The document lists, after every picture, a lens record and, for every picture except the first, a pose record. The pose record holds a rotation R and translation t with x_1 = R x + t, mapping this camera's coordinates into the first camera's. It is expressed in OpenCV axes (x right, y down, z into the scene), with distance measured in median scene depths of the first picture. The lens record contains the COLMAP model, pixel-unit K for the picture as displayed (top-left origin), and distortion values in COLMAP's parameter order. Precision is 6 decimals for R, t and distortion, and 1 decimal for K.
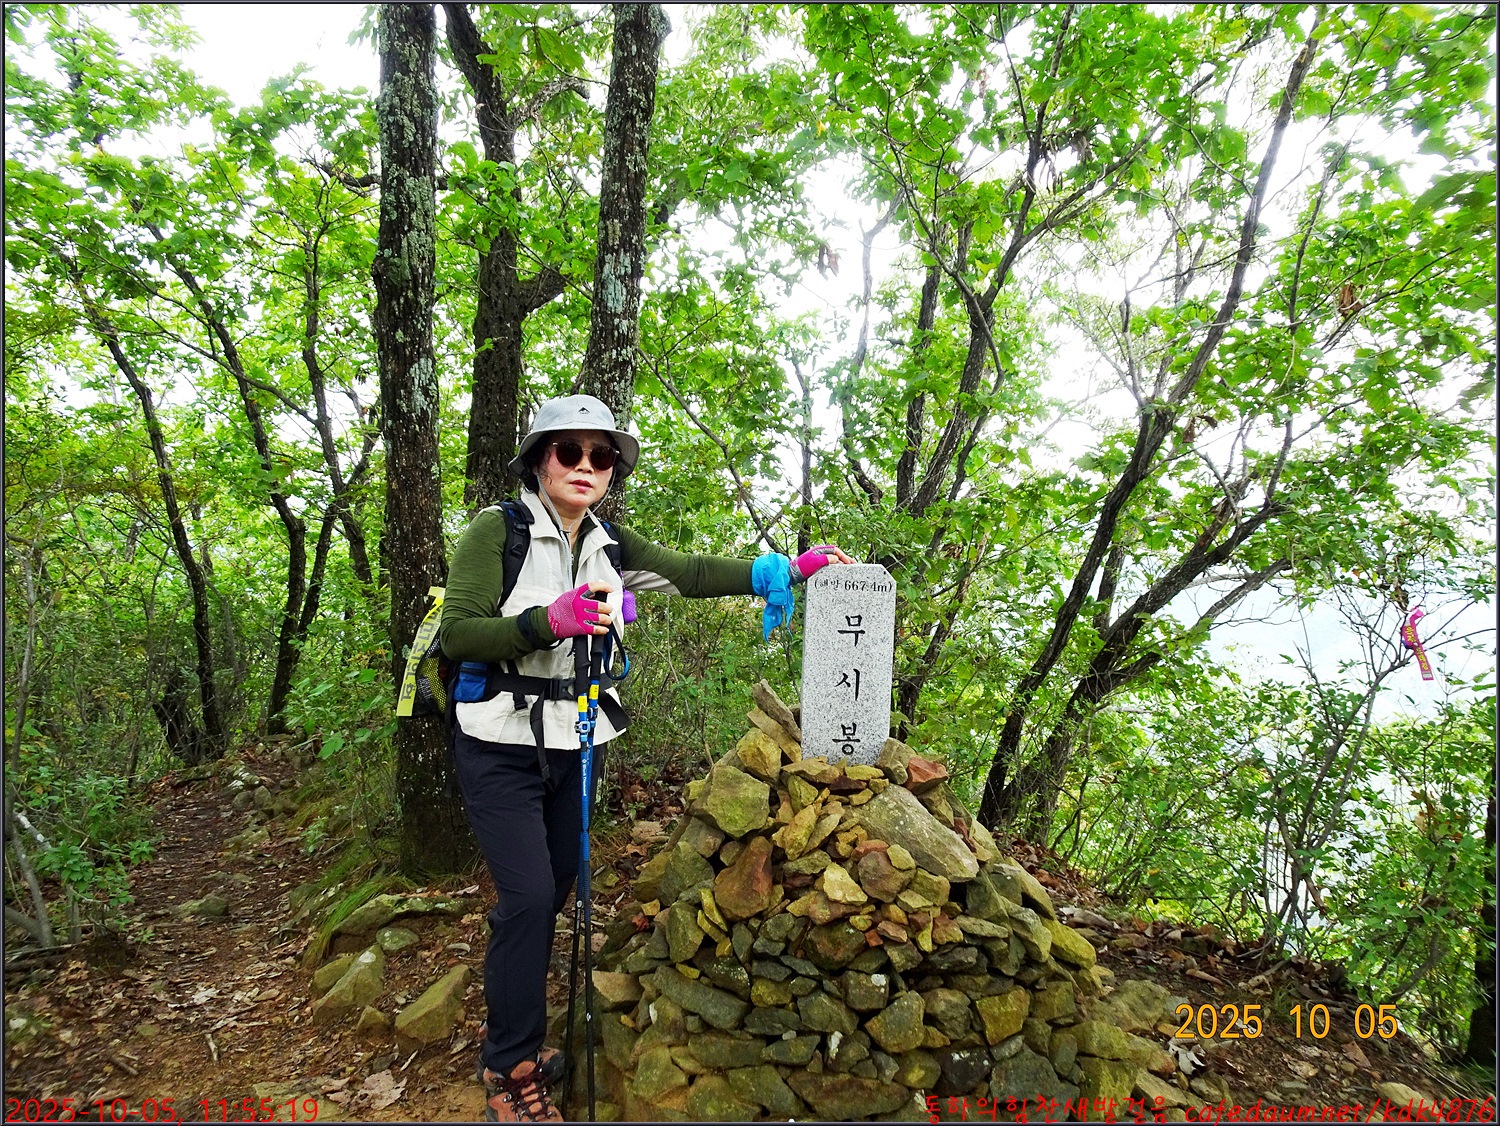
lens RADIAL K [[1069.0, 0, 750.0], [0, 1069.0, 563.0], [0, 0, 1]] dist [0.002718, -0.001103]
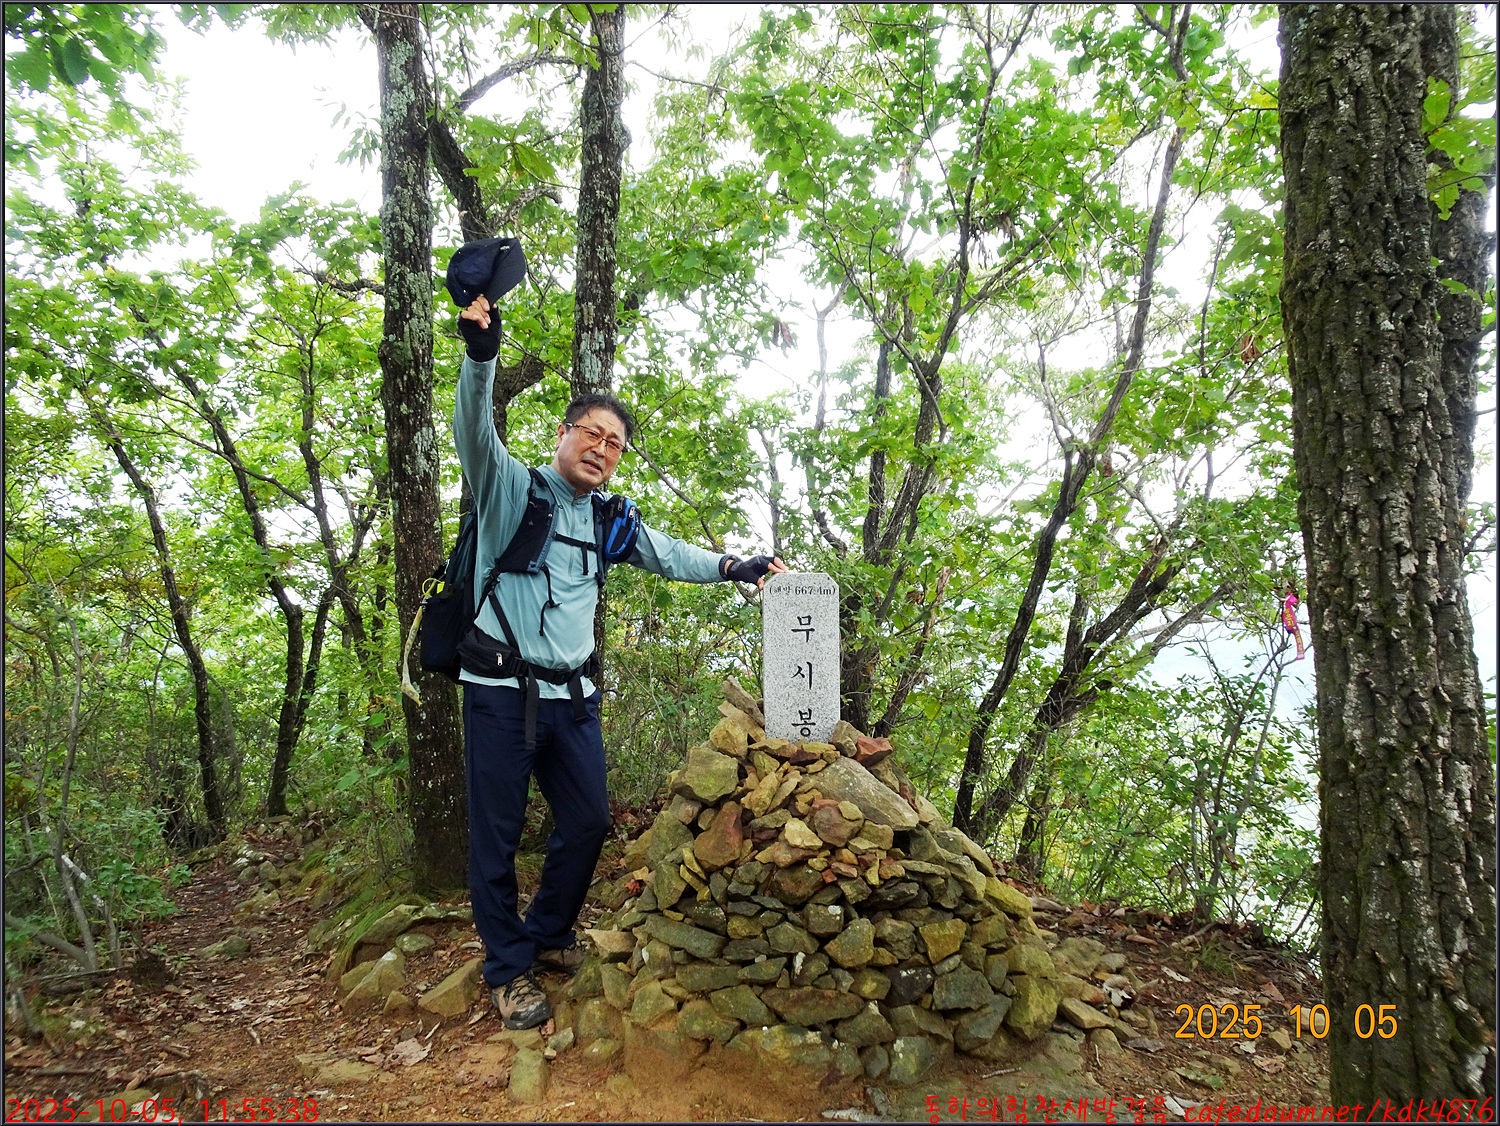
lens RADIAL K [[1069.0, 0, 750.0], [0, 1069.0, 563.0], [0, 0, 1]] dist [0.002718, -0.001103]
pose [[0.998805, -0.046328, 0.015570, 0.013911], [0.047435, 0.995625, -0.080505, 0.052237], [-0.011772, 0.081148, 0.996633, -0.110566]]
